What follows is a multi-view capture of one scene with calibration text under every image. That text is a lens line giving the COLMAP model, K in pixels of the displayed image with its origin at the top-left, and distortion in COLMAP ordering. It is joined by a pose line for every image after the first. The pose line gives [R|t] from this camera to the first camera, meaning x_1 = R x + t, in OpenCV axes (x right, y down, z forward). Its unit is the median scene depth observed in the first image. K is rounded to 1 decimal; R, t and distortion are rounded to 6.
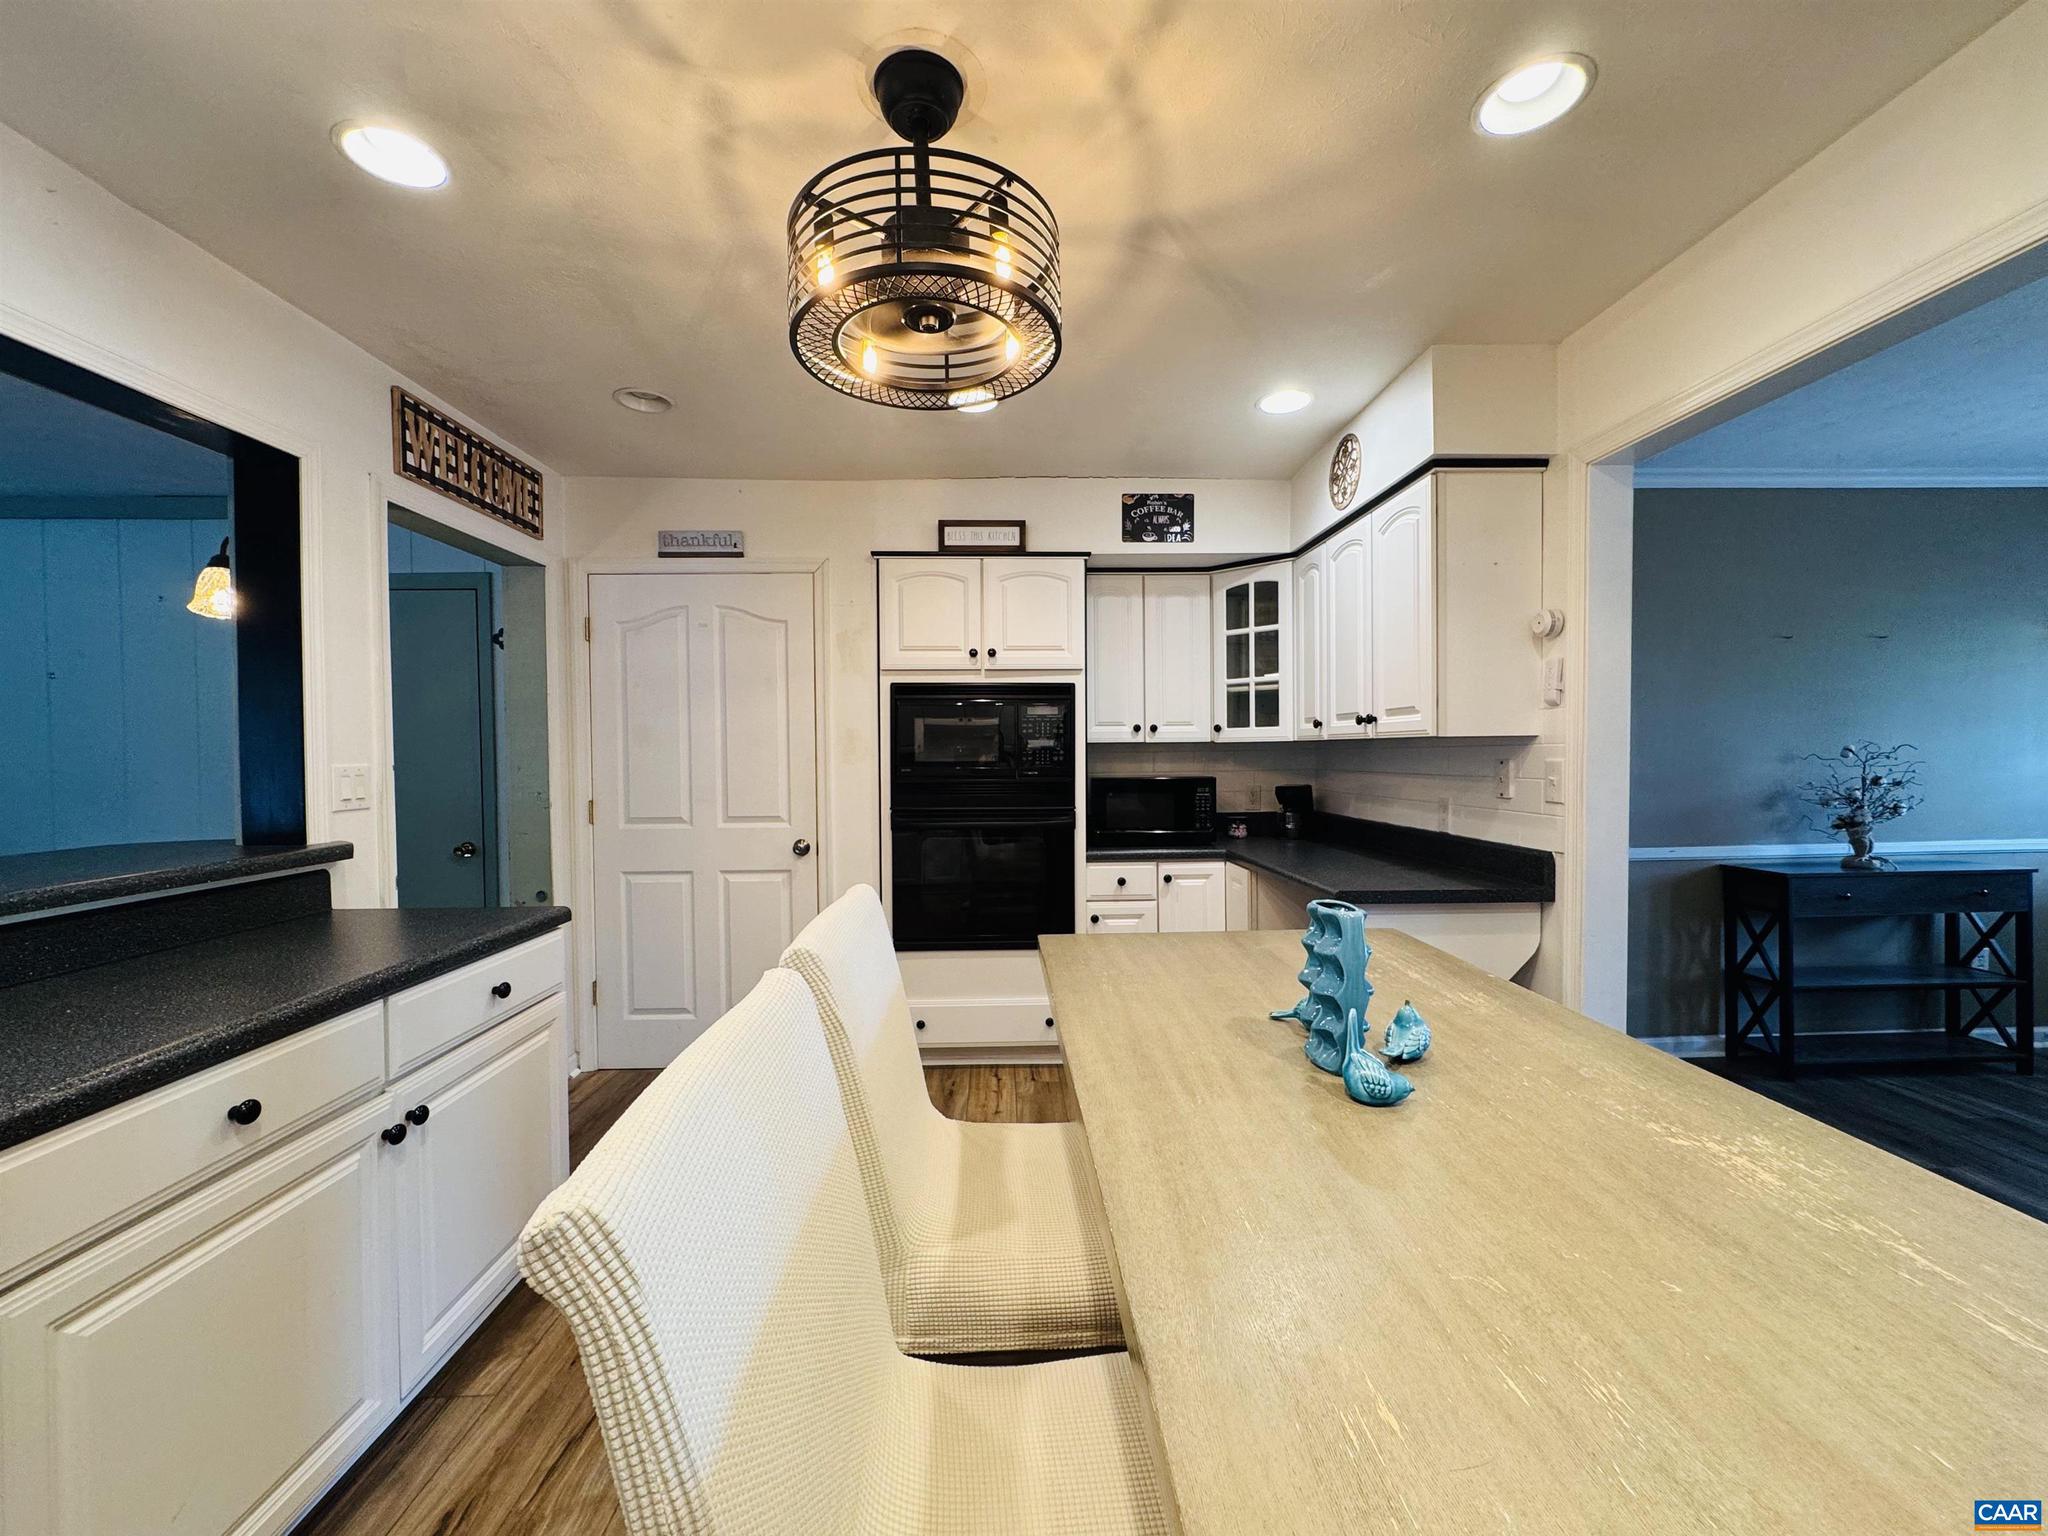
lens RADIAL K [[815.7, 0, 1022.8], [0, 815.7, 769.9], [0, 0, 1]] dist [-0.001515, 0.000069]
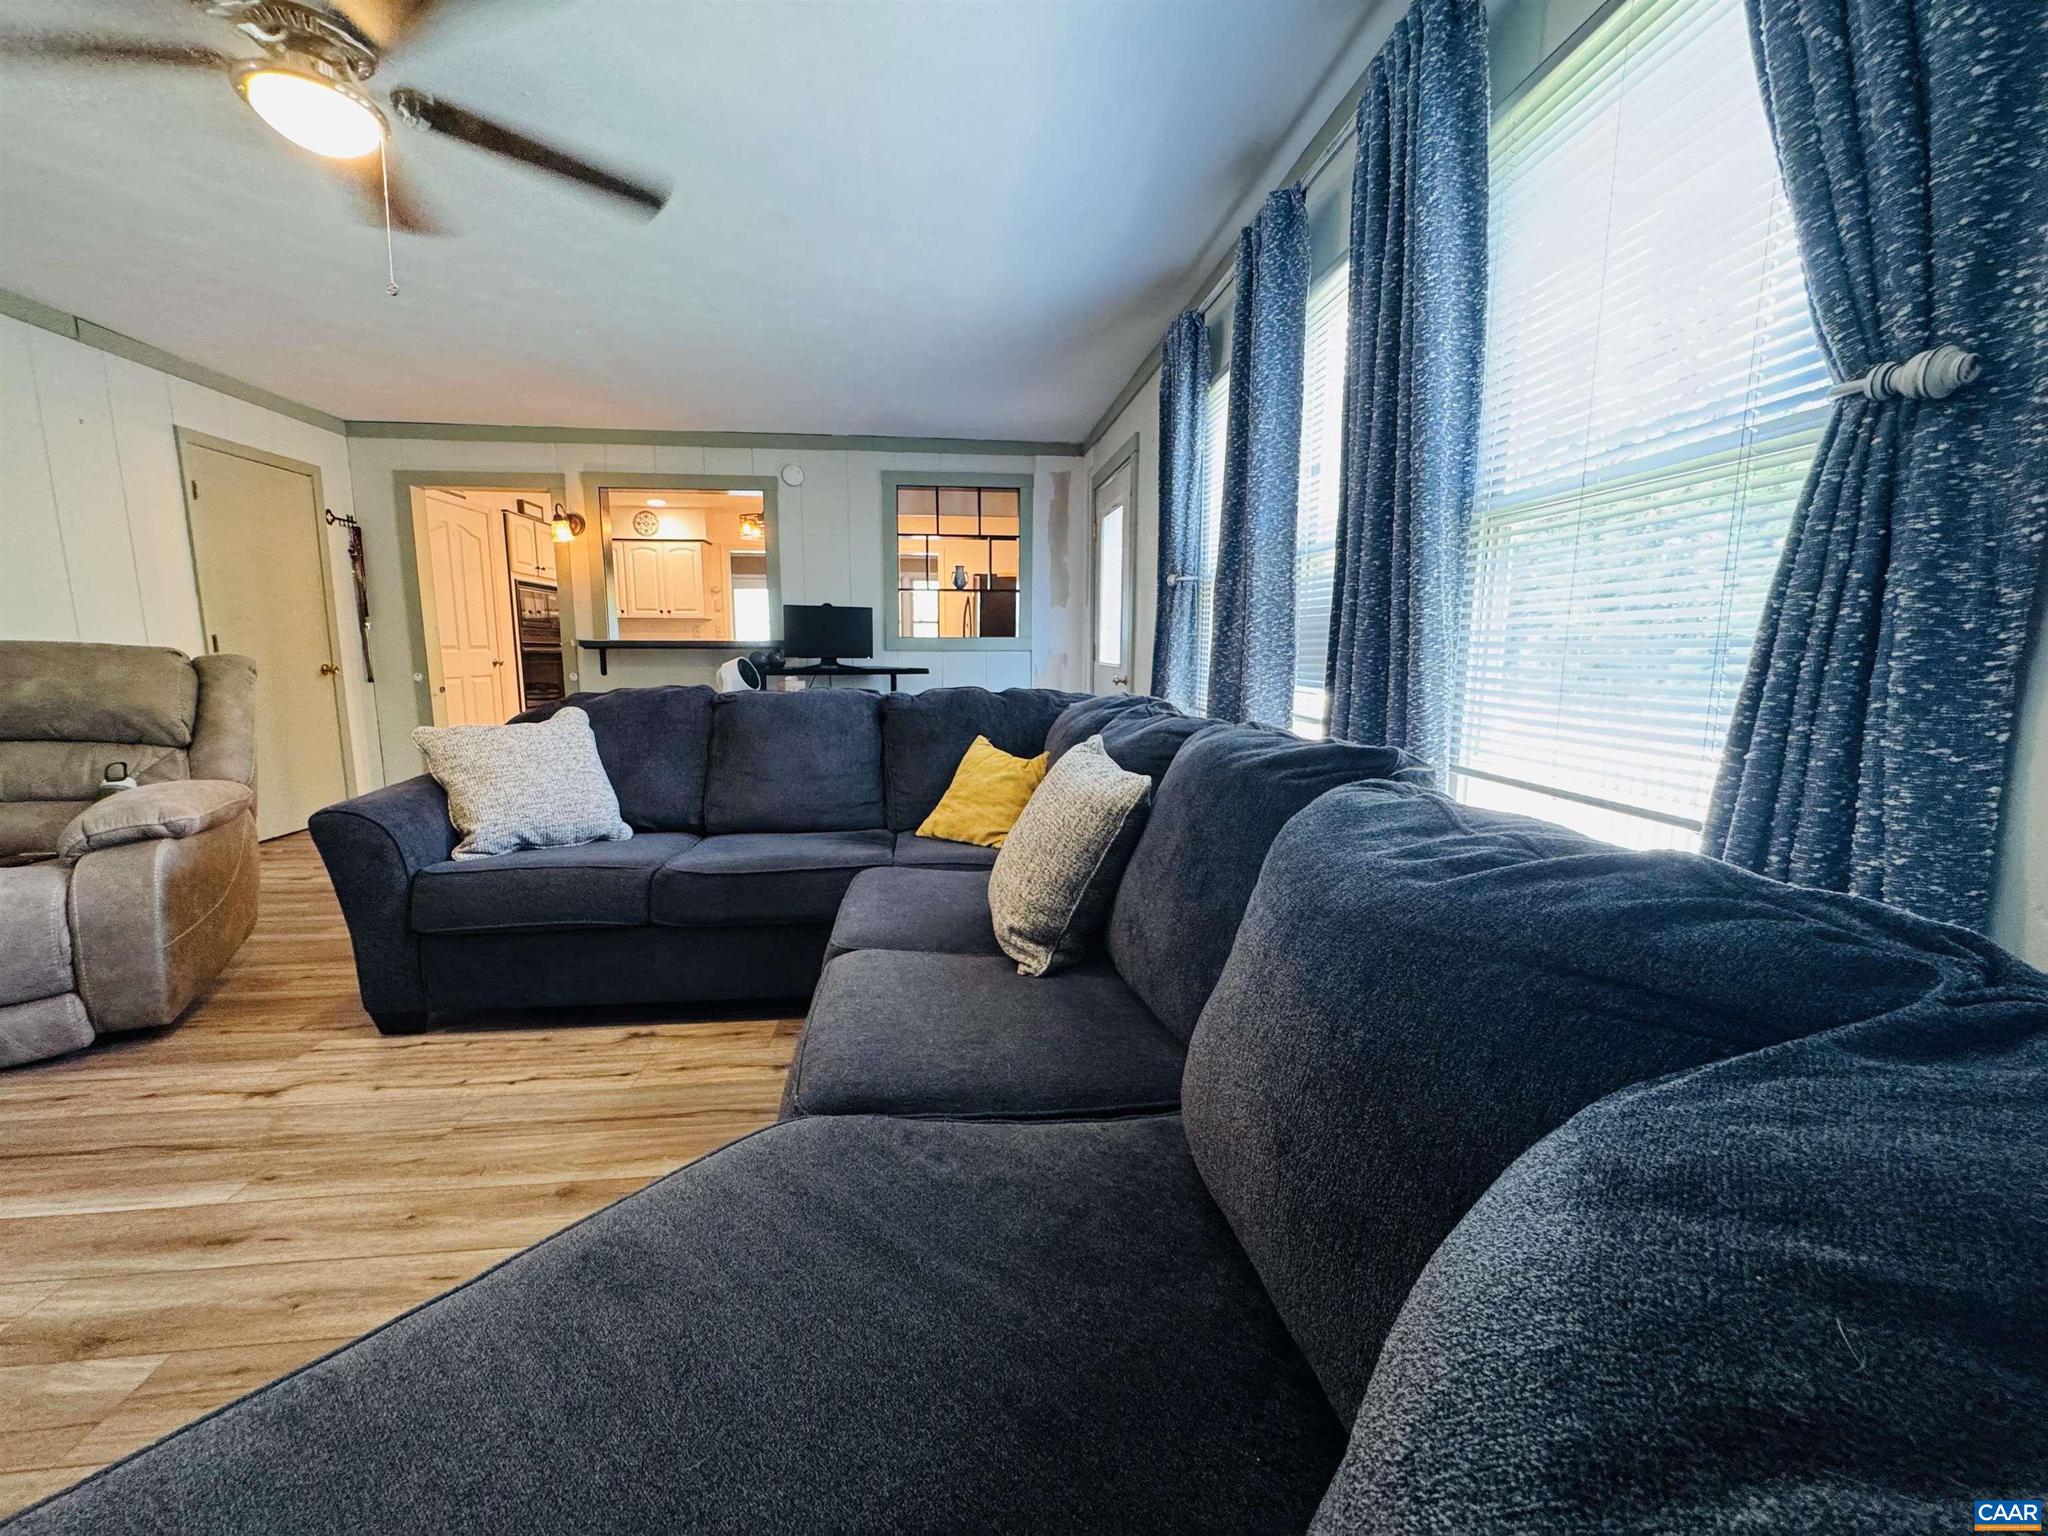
lens RADIAL K [[819.5, 0, 1024.0], [0, 819.5, 768.0], [0, 0, 1]] dist [0.000818, -0.000095]
pose [[-0.075062, -0.136305, 0.987819, -2.688336], [0.020450, 0.990195, 0.138186, 0.117504], [-0.996969, 0.030574, -0.071538, -0.092452]]
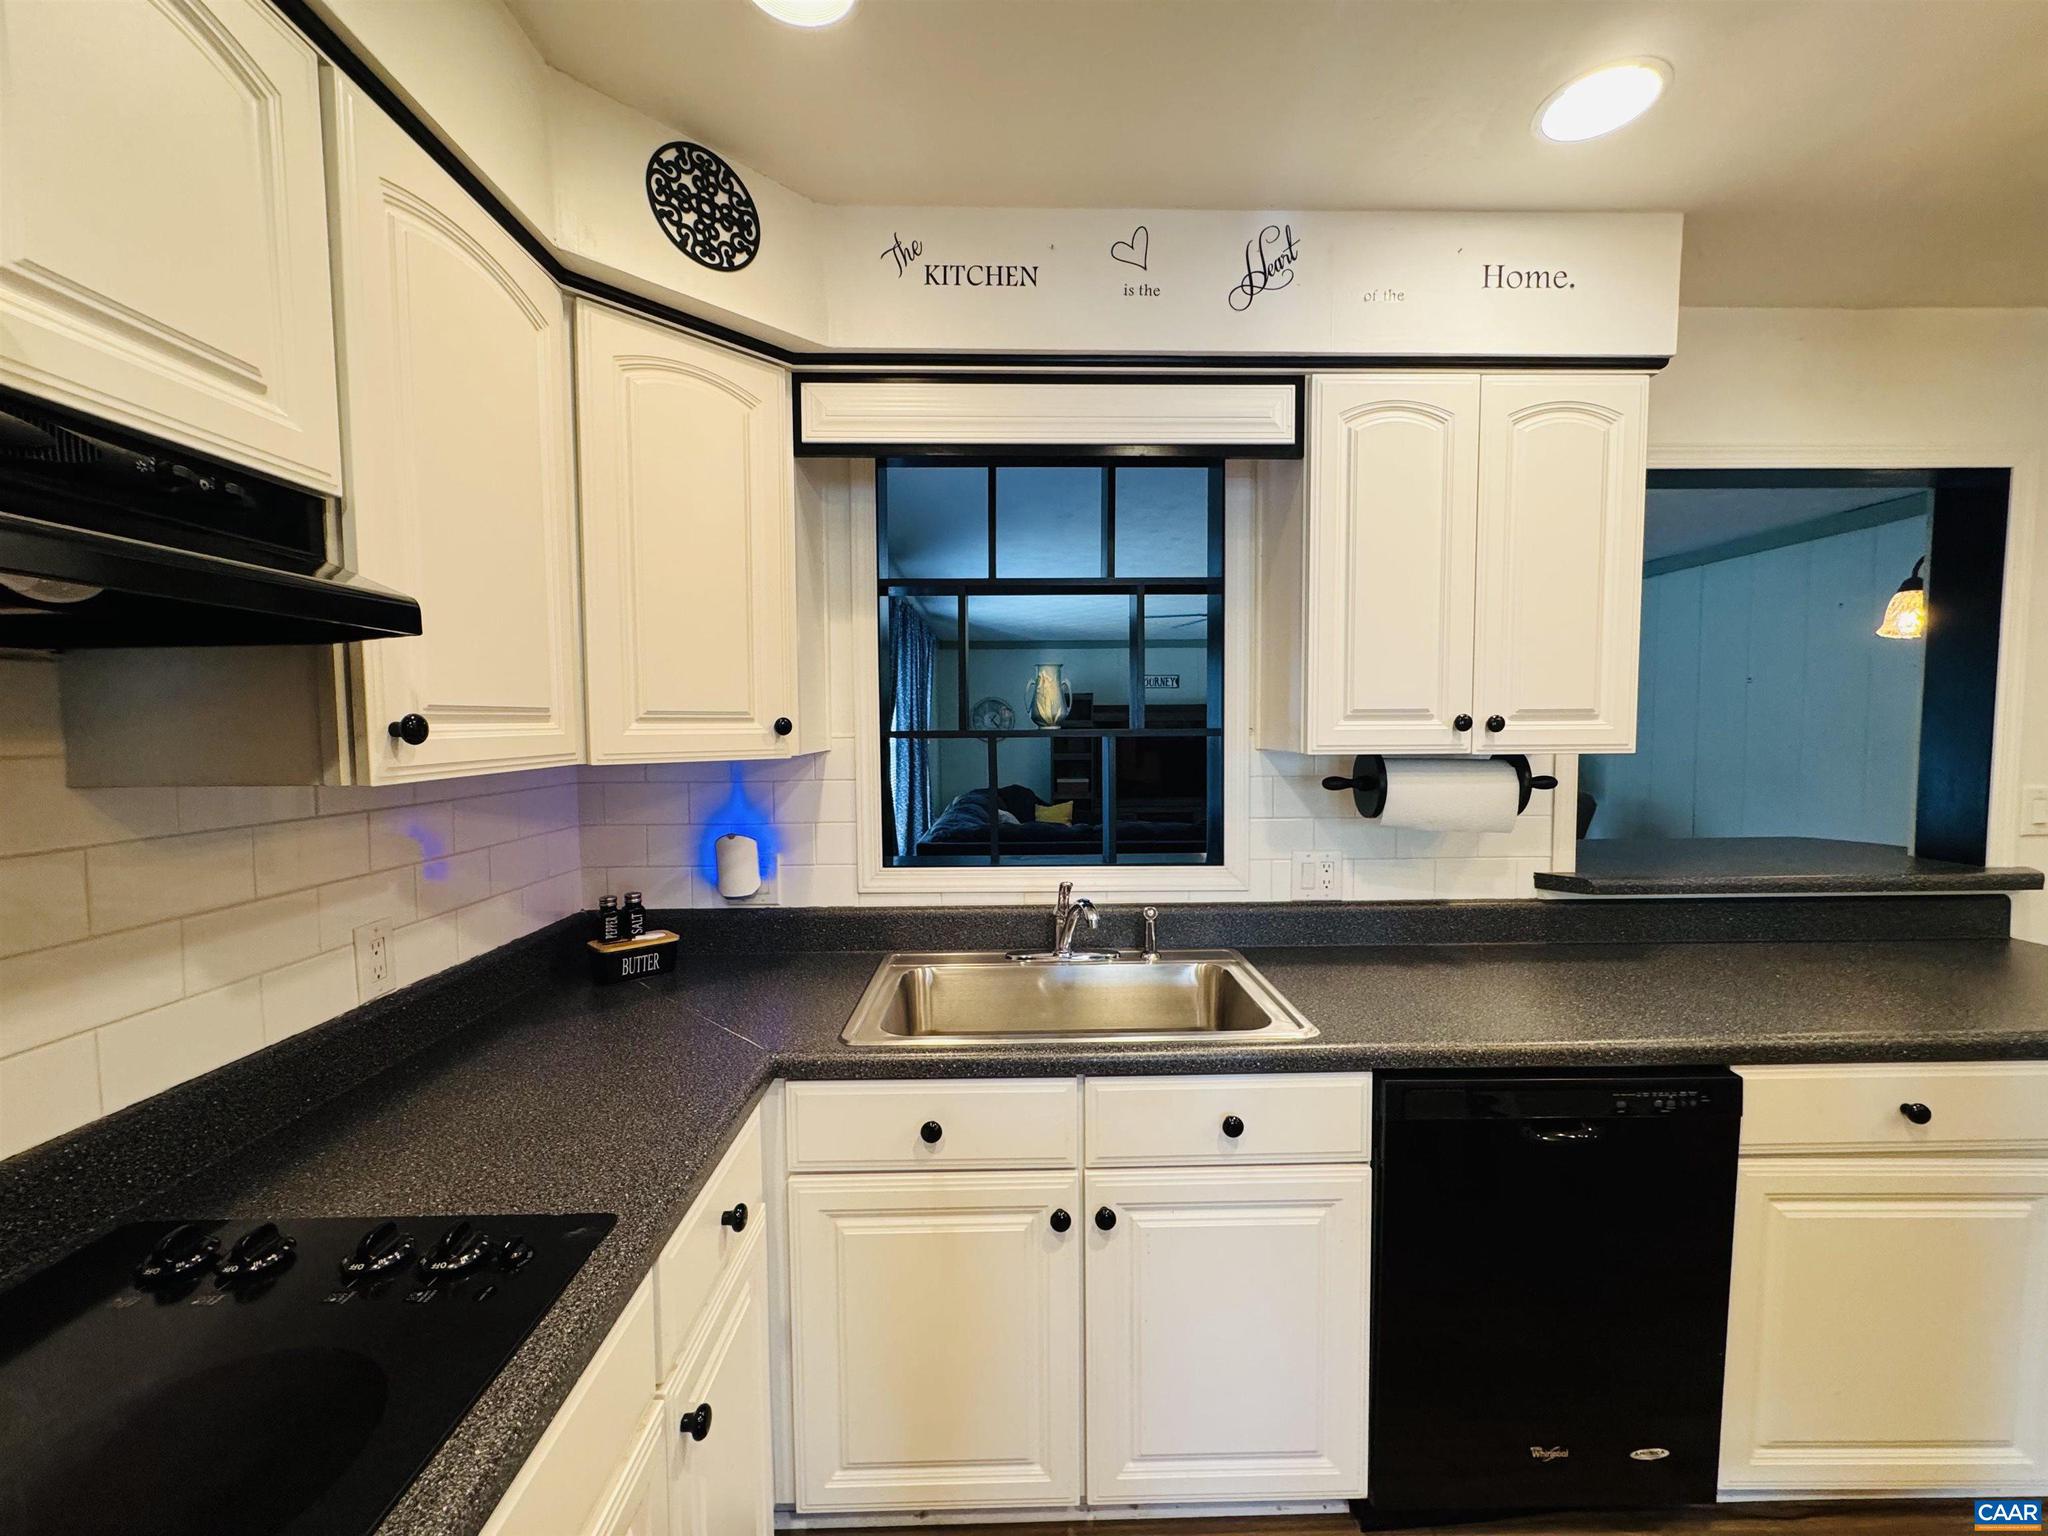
lens RADIAL K [[815.7, 0, 1022.8], [0, 815.7, 769.9], [0, 0, 1]] dist [-0.001515, 0.000069]
pose [[-0.009761, 0.062477, -0.997999, 0.075196], [-0.015848, 0.997911, 0.062627, -0.049124], [0.999827, 0.016428, -0.008751, -0.111120]]
